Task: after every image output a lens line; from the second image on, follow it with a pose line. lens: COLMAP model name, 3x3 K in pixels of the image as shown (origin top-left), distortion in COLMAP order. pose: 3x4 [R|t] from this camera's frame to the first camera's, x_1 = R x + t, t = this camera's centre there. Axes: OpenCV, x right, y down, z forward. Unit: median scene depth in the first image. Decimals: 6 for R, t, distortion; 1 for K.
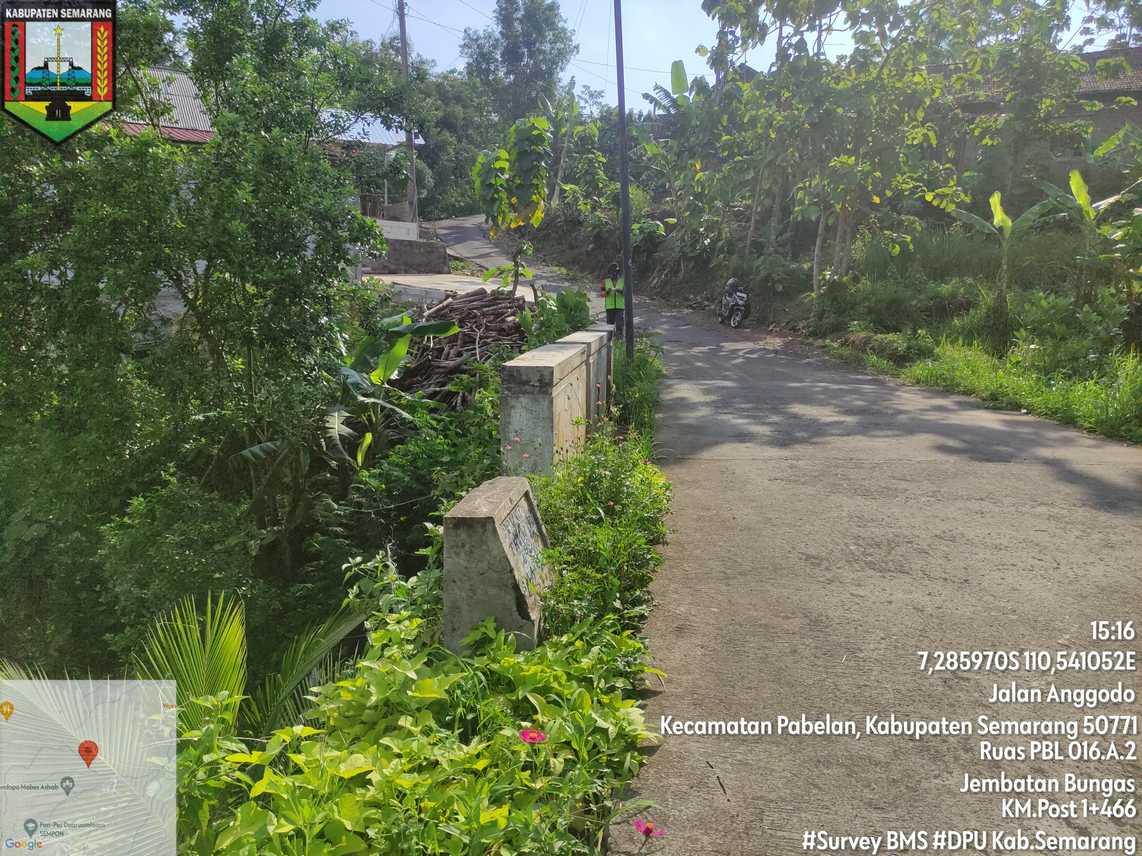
lens RADIAL K [[840.4, 0, 568.7], [0, 840.4, 428.6], [0, 0, 1]] dist [0.061359, -0.059857]
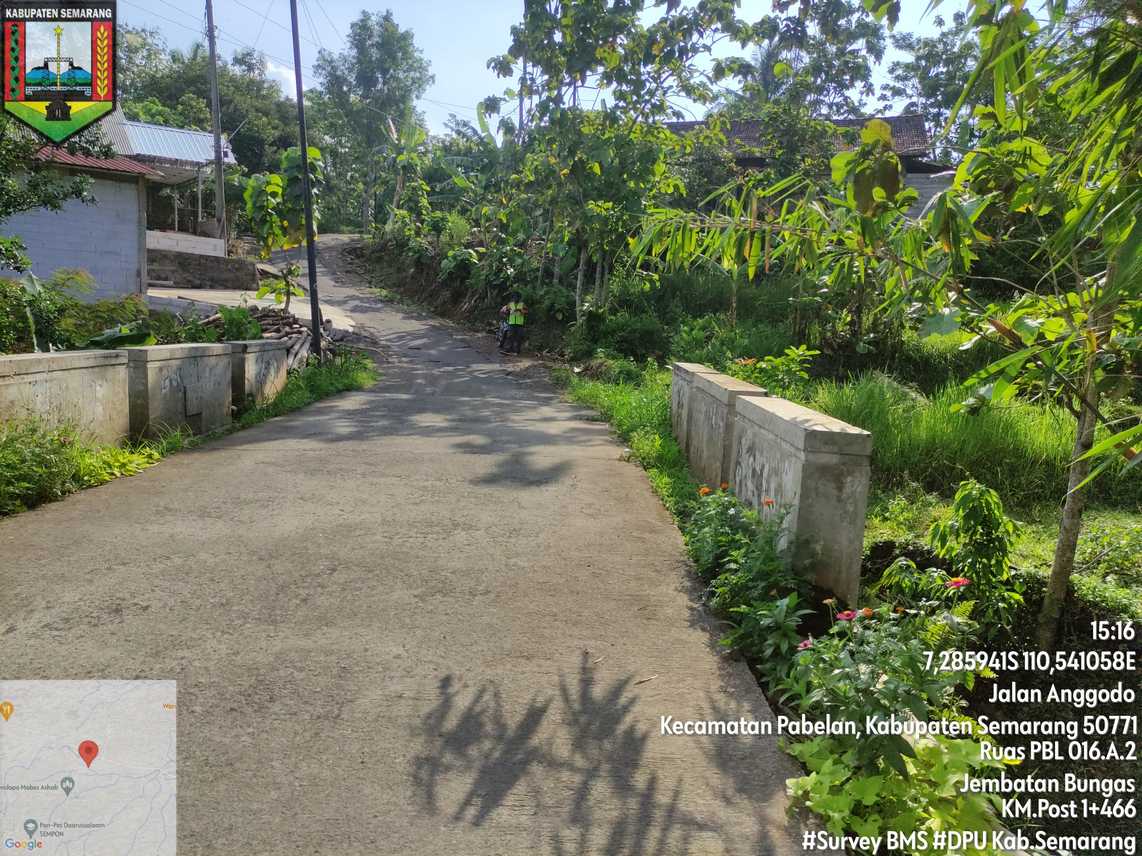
lens RADIAL K [[838.6, 0, 566.9], [0, 838.6, 427.4], [0, 0, 1]] dist [0.056631, -0.052984]
pose [[0.990450, 0.015669, 0.136978, 0.141778], [-0.011533, 0.999455, -0.030942, 0.011301], [-0.137388, 0.029067, 0.990091, -0.079792]]
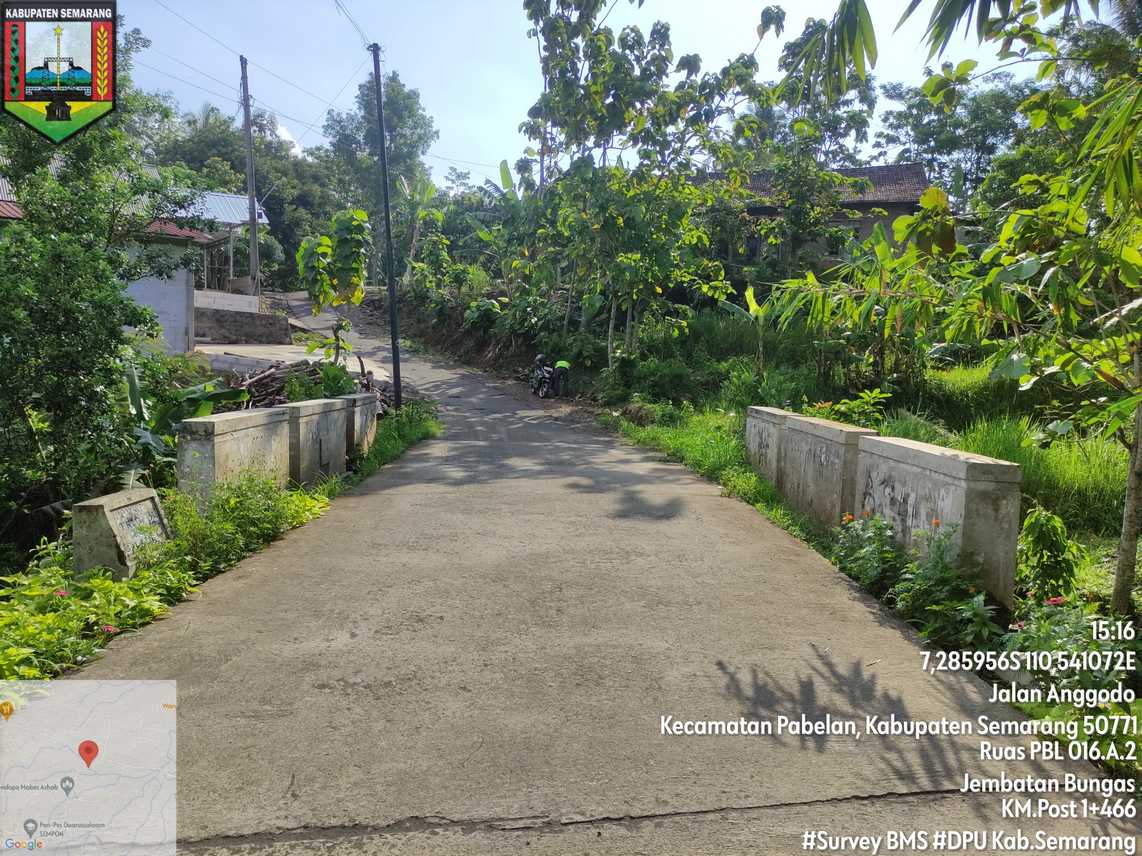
lens RADIAL K [[838.6, 0, 566.9], [0, 838.6, 427.4], [0, 0, 1]] dist [0.056631, -0.052984]
pose [[0.990187, 0.000875, 0.139744, 0.081577], [0.010728, 0.996554, -0.082256, 0.013588], [-0.139335, 0.082948, 0.986765, -0.114994]]
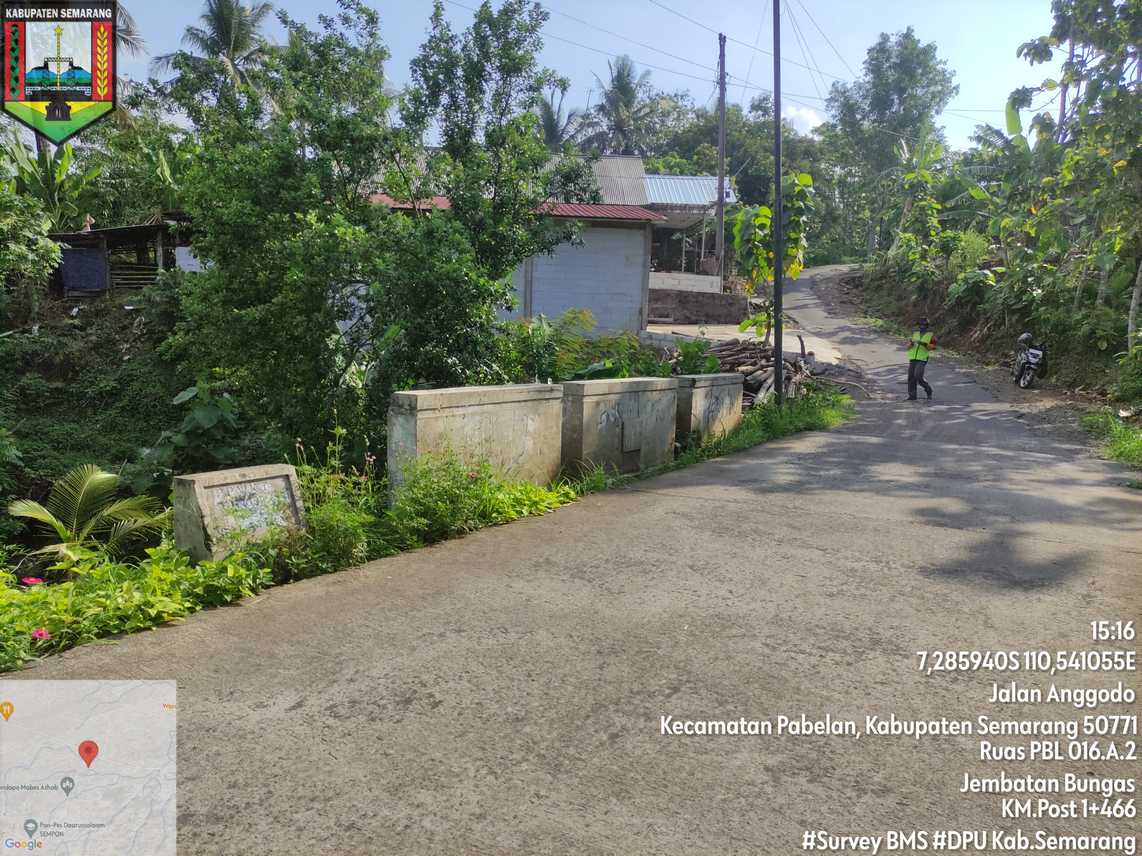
lens RADIAL K [[838.6, 0, 566.9], [0, 838.6, 427.4], [0, 0, 1]] dist [0.056631, -0.052984]
pose [[0.904263, 0.065893, -0.421860, 0.157203], [-0.090738, 0.995108, -0.039066, 0.001195], [0.417222, 0.073604, 0.905819, -0.015981]]
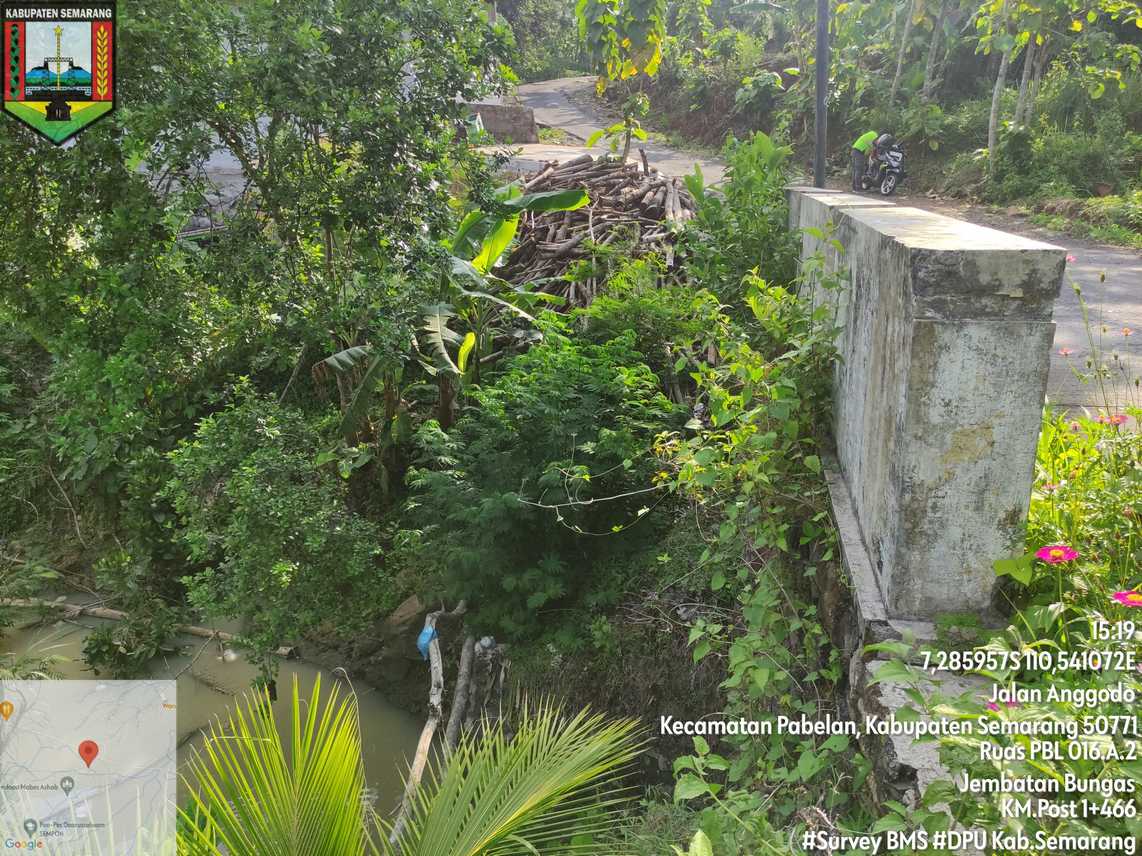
lens RADIAL K [[846.2, 0, 571.0], [0, 846.2, 428.0], [0, 0, 1]] dist [0.056051, -0.052738]
pose [[0.996388, -0.000126, -0.084920, -0.047467], [0.011627, 0.990783, 0.134956, -0.009974], [0.084120, -0.135456, 0.987206, 0.117759]]
